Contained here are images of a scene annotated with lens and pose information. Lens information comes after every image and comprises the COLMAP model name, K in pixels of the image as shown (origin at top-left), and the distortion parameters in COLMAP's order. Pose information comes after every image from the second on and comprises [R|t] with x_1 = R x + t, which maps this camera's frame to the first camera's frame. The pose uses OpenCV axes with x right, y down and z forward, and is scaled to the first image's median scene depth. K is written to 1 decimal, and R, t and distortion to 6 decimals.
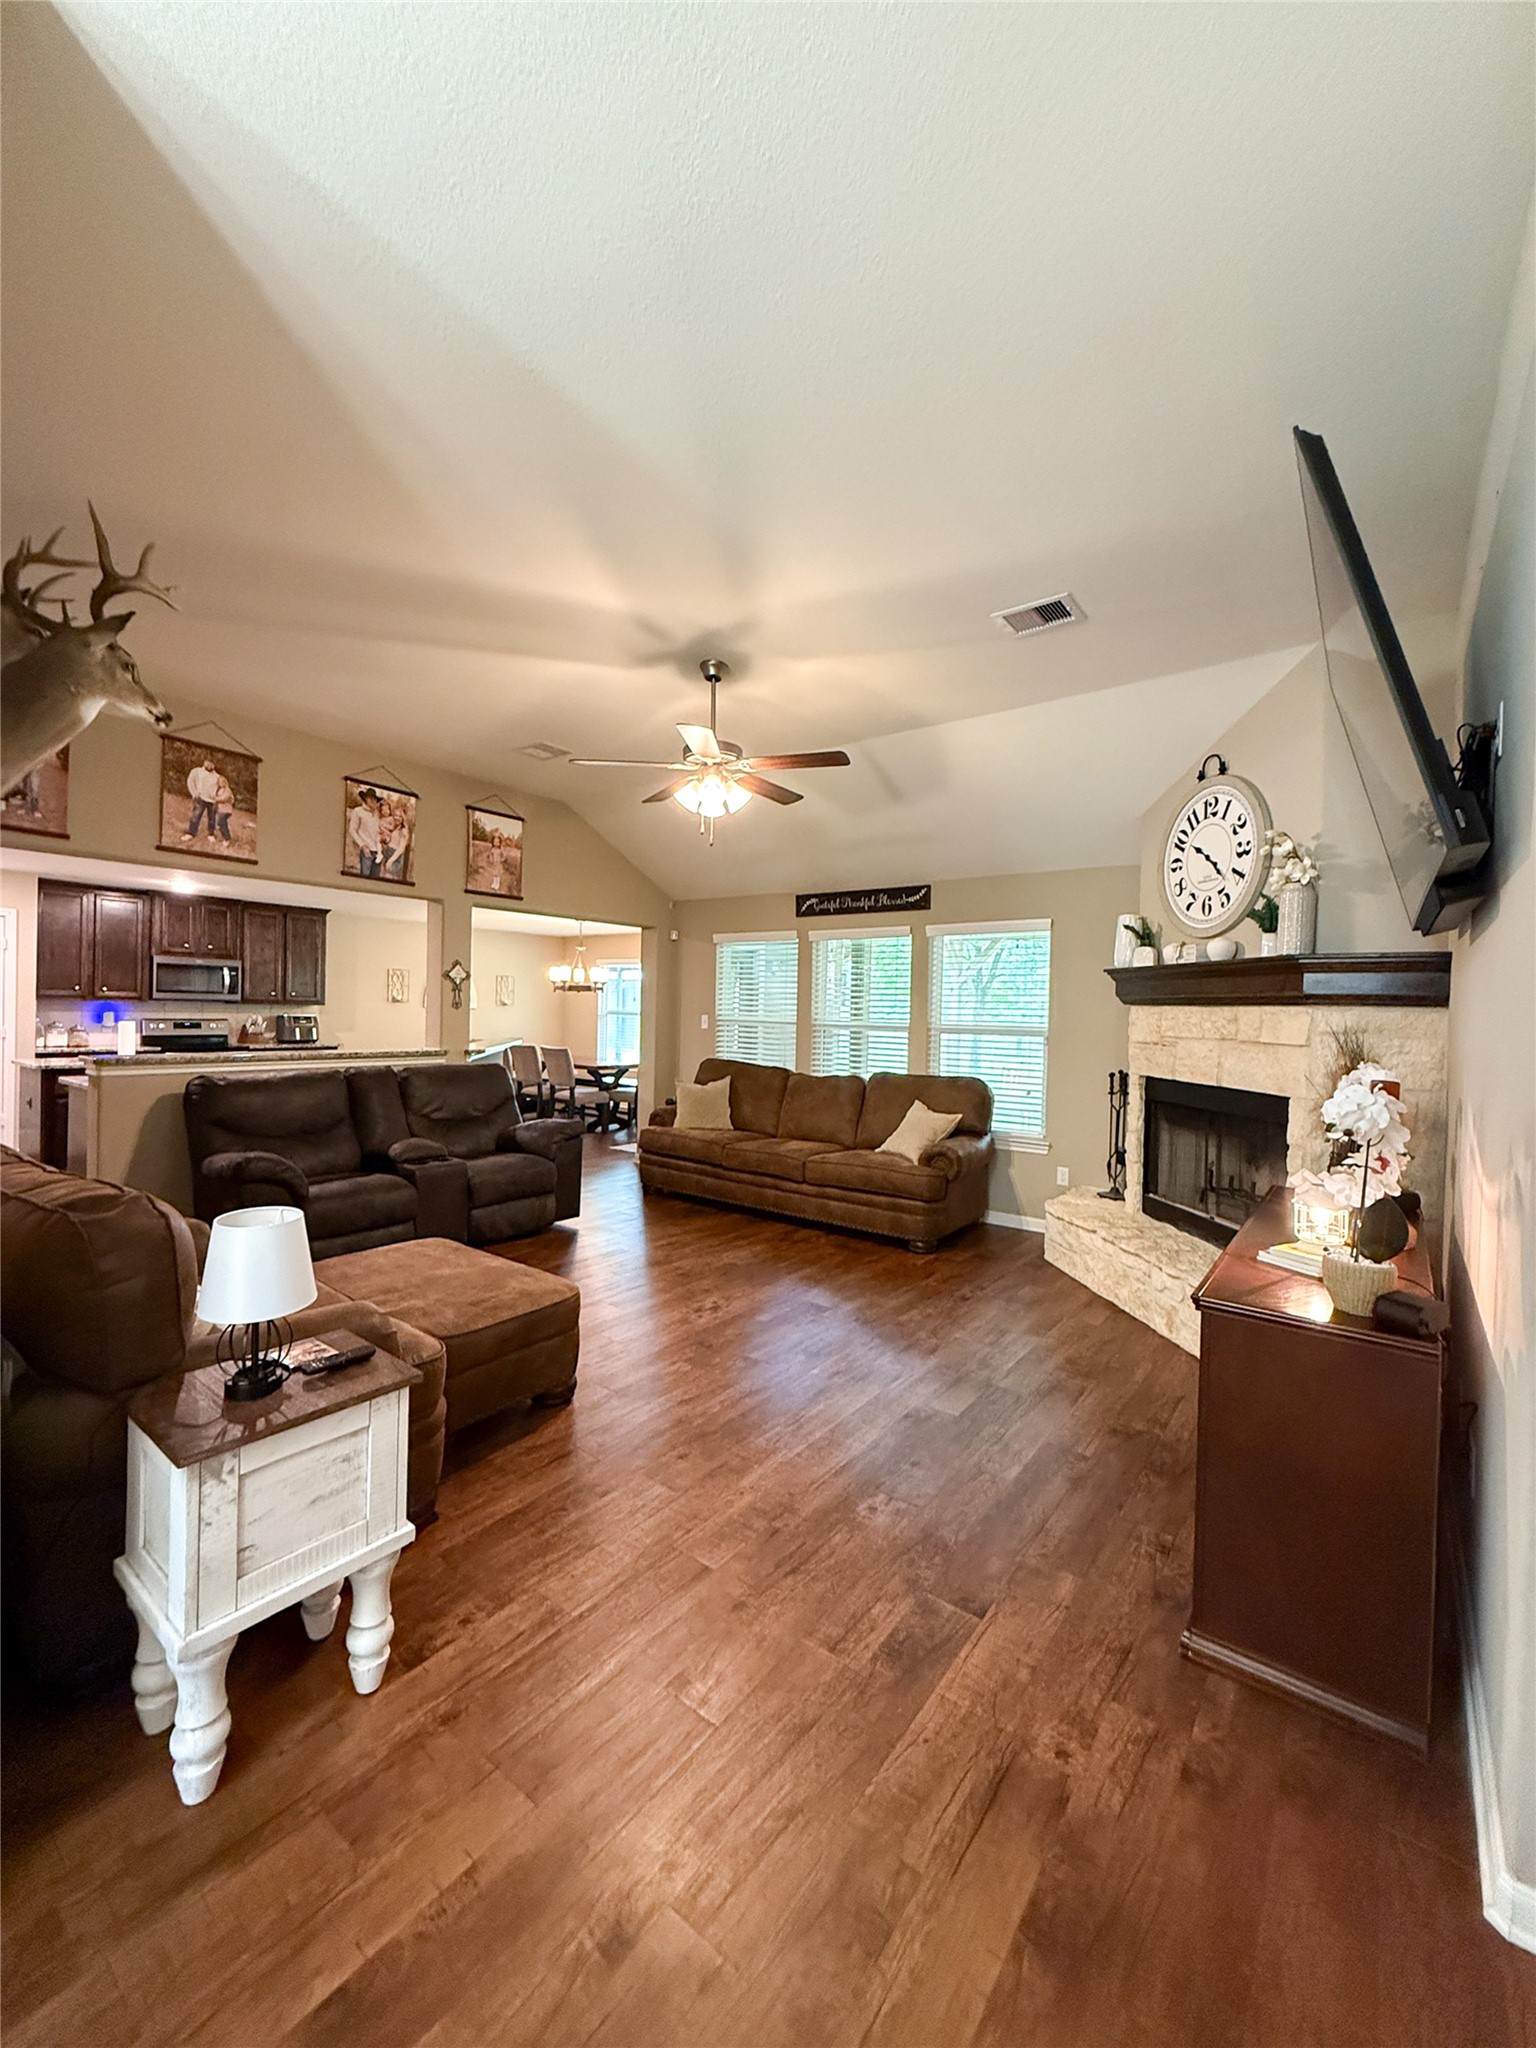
lens RADIAL K [[824.5, 0, 770.1], [0, 824.5, 1023.9], [0, 0, 1]] dist [0.002238, 0.000737]
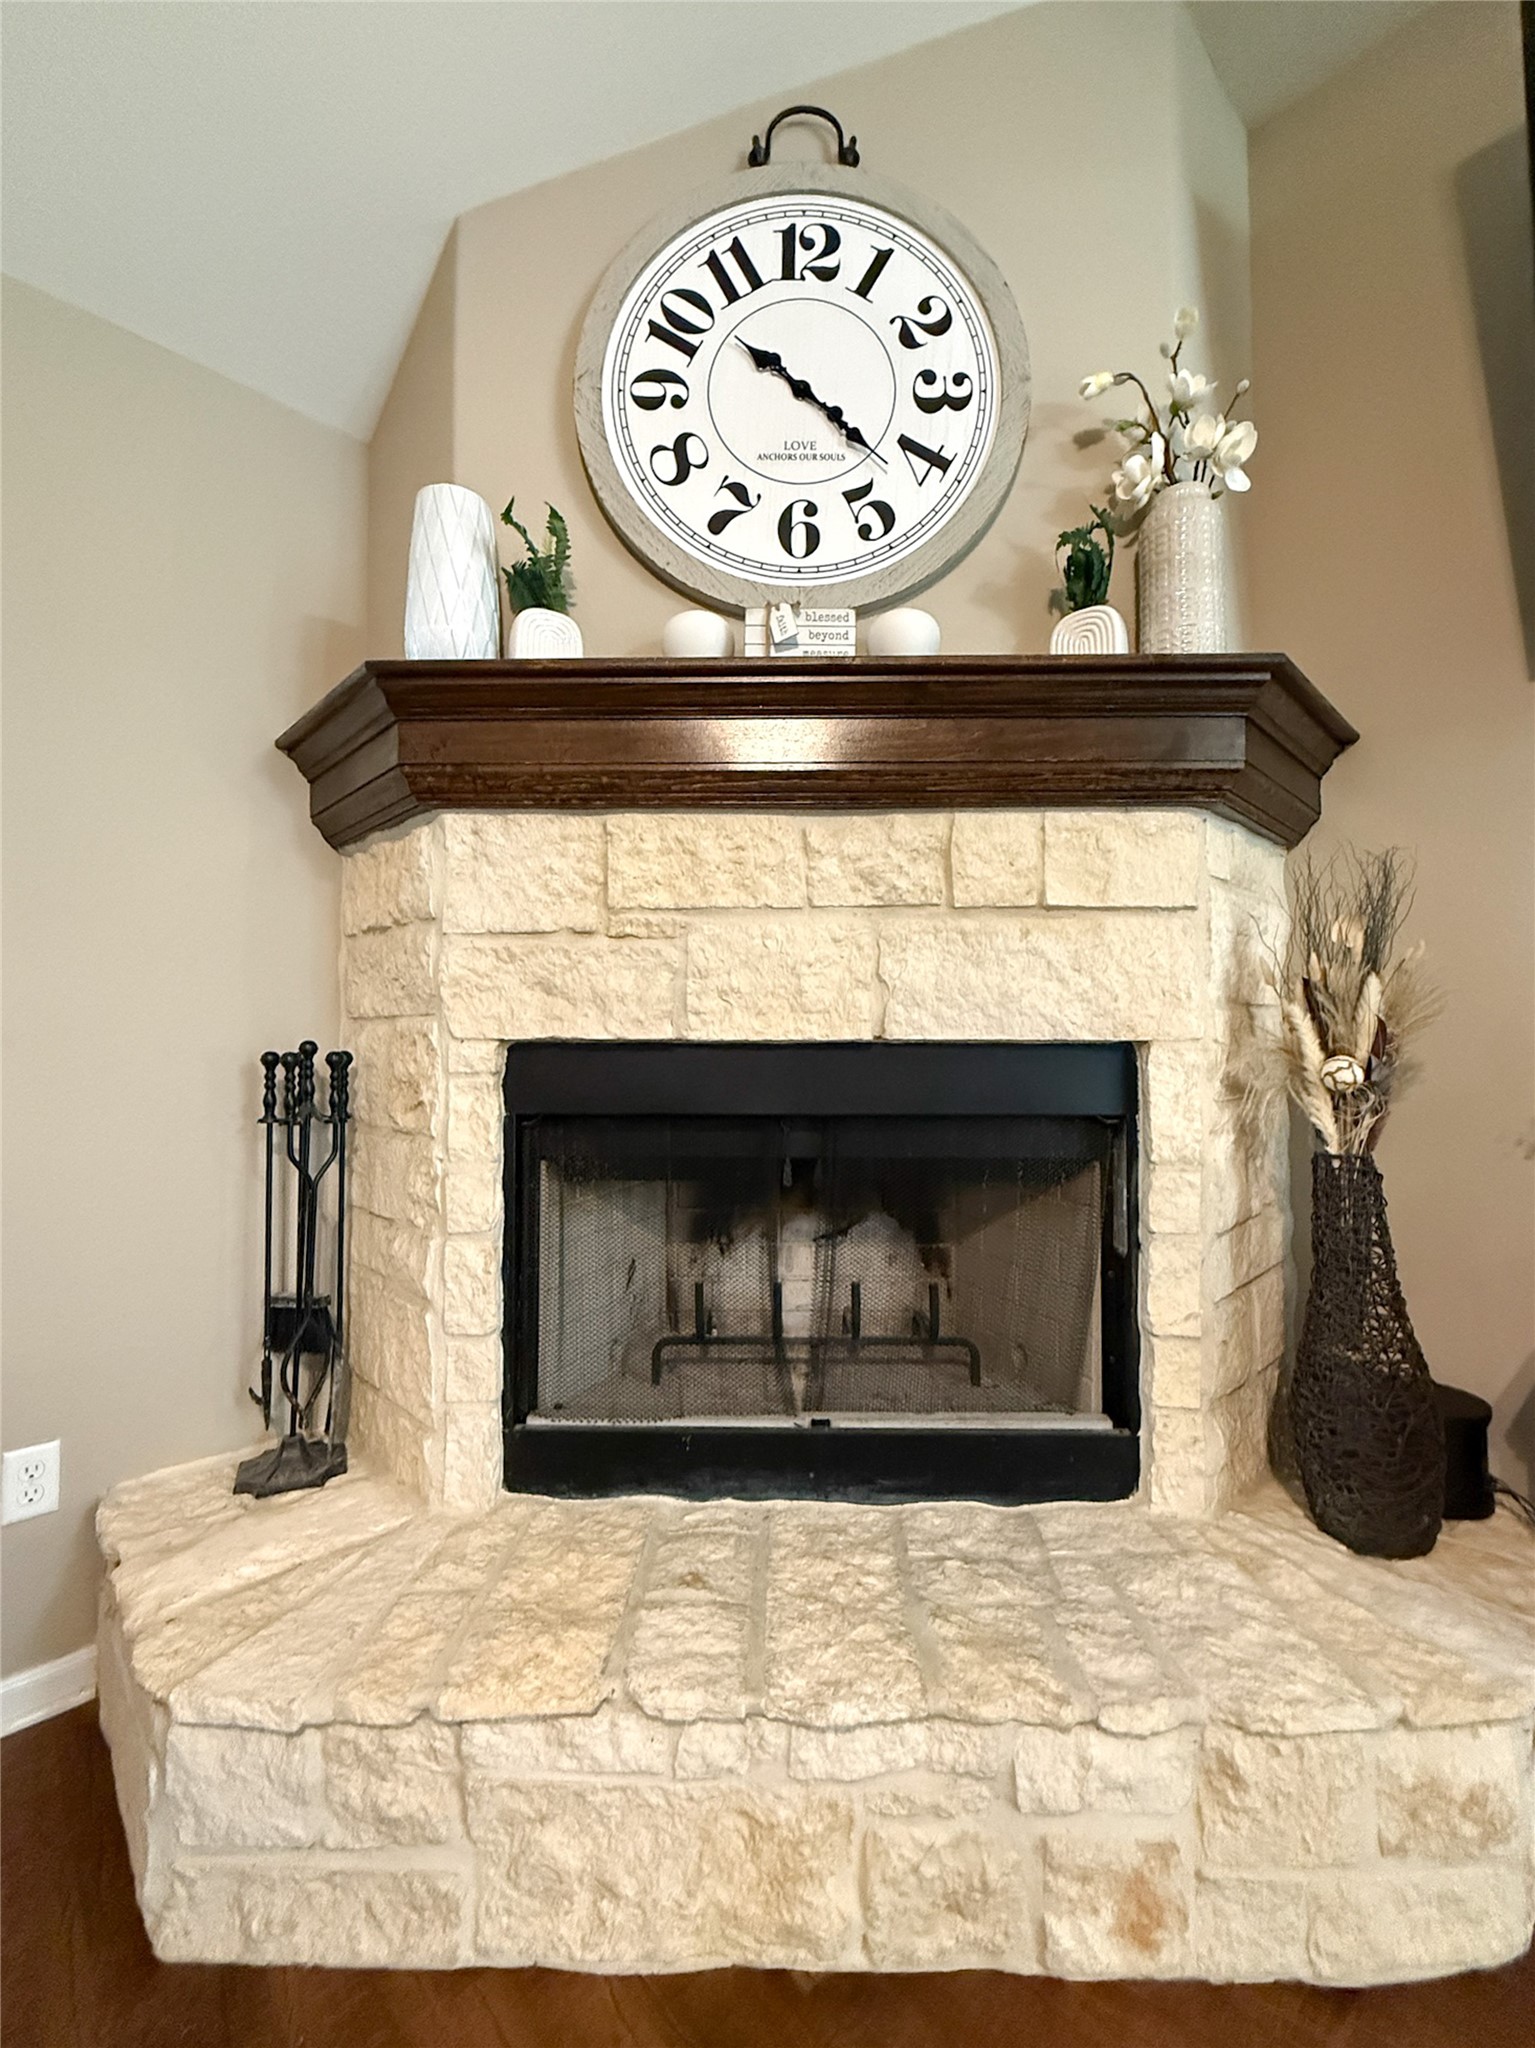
lens RADIAL K [[824.5, 0, 773.1], [0, 824.5, 1024.5], [0, 0, 1]] dist [0.002238, 0.000737]
pose [[0.159783, 0.006209, 0.987133, 0.183445], [0.024226, 0.999654, -0.010209, 0.068443], [-0.986855, 0.025546, 0.159577, 0.949615]]
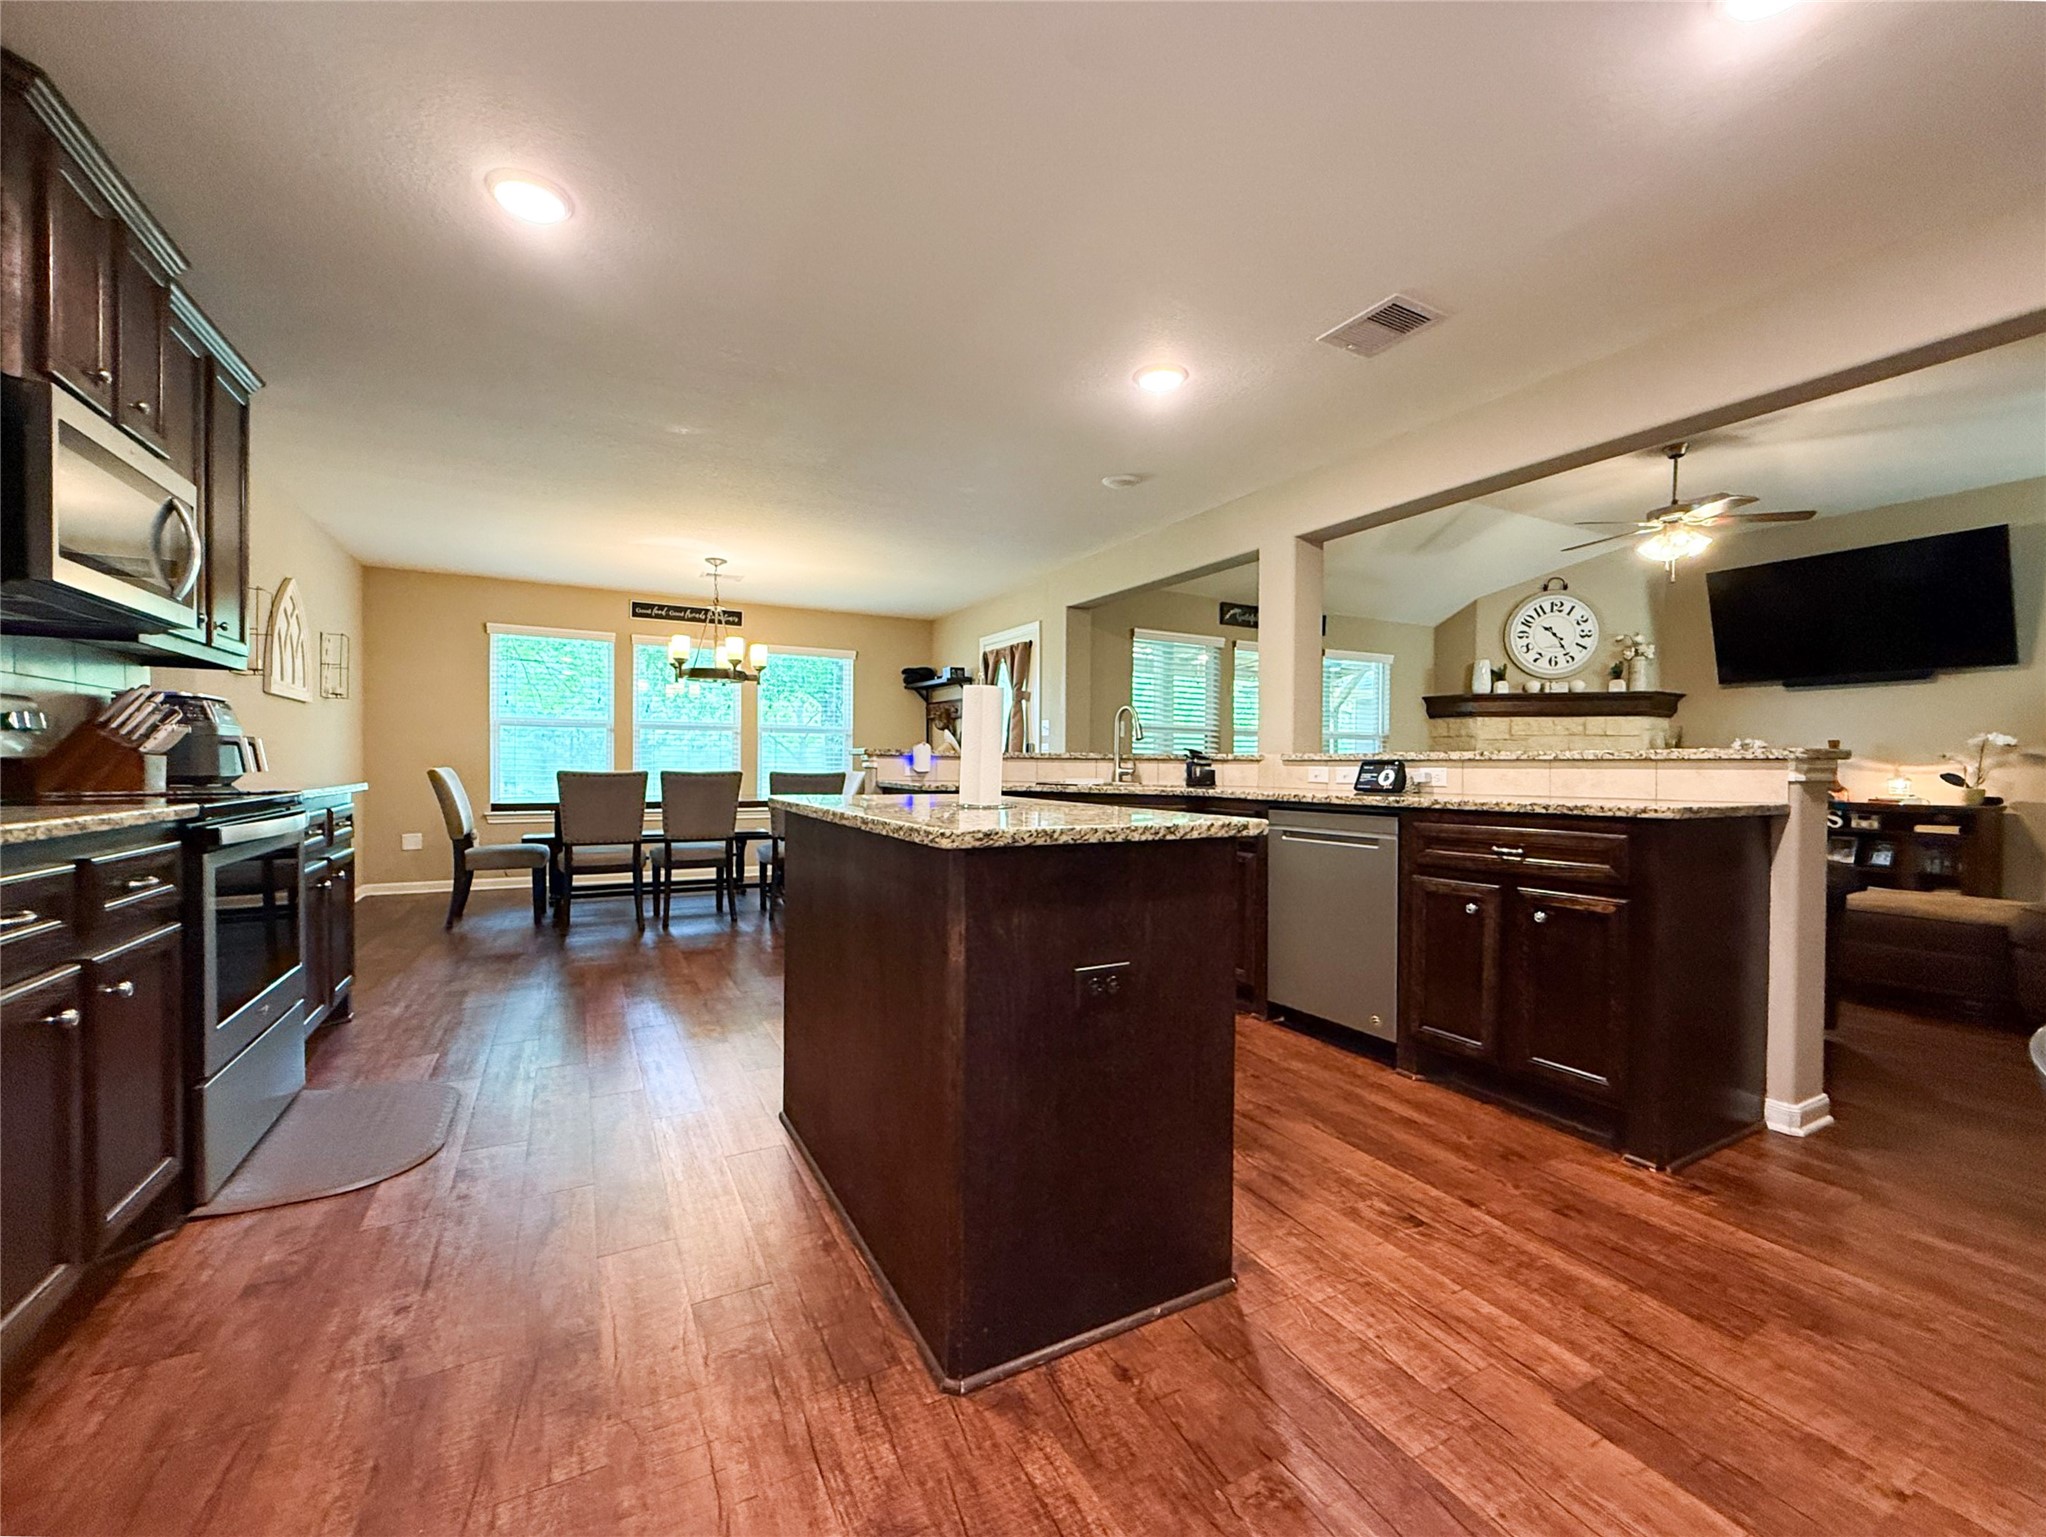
lens RADIAL K [[830.3, 0, 1013.1], [0, 830.3, 766.7], [0, 0, 1]] dist [-0.002081, -0.000380]
pose [[0.427076, -0.024337, 0.903888, -1.588143], [0.015656, 0.999687, 0.019519, 0.032382], [-0.904080, 0.005816, 0.427323, 1.277222]]
